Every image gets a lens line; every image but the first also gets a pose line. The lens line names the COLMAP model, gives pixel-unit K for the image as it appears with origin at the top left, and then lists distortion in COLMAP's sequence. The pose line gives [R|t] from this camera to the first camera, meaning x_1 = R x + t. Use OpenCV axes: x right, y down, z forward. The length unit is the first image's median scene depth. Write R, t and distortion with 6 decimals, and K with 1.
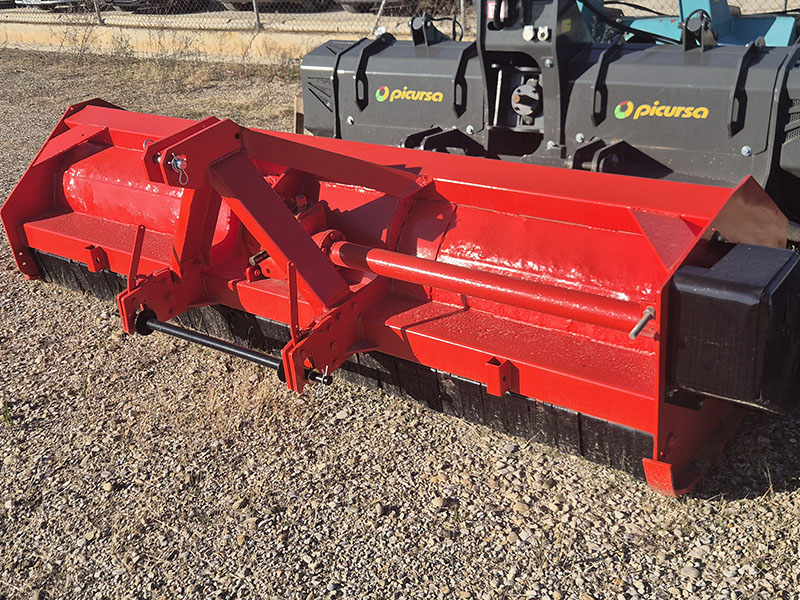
lens RADIAL K [[899.5, 0, 399.7], [0, 899.5, 300.9], [0, 0, 1]] dist [0.050381, 0.000000]
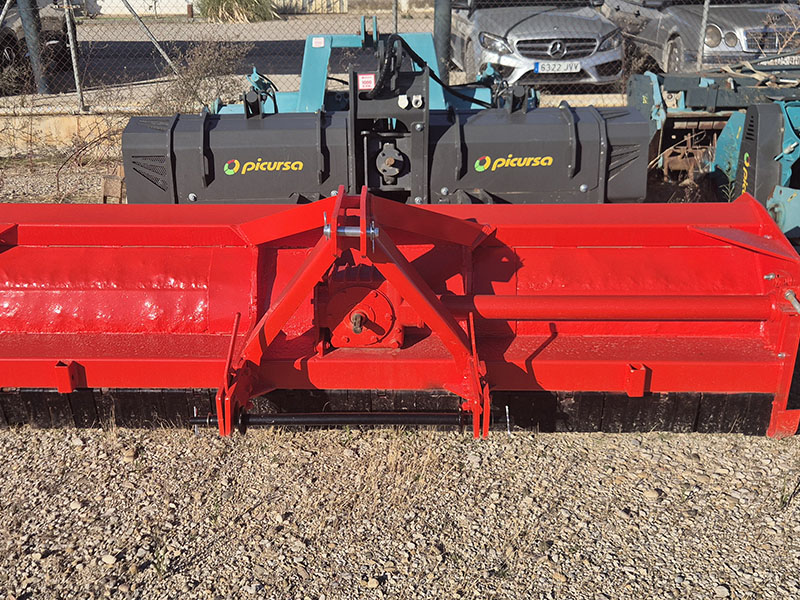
lens RADIAL K [[899.5, 0, 399.9], [0, 899.5, 299.1], [0, 0, 1]] dist [0.050381, 0.000000]
pose [[0.812085, -0.150411, 0.563821, -0.518743], [0.197817, 0.979957, -0.023497, -0.034434], [-0.548986, 0.130615, 0.825563, 0.124833]]
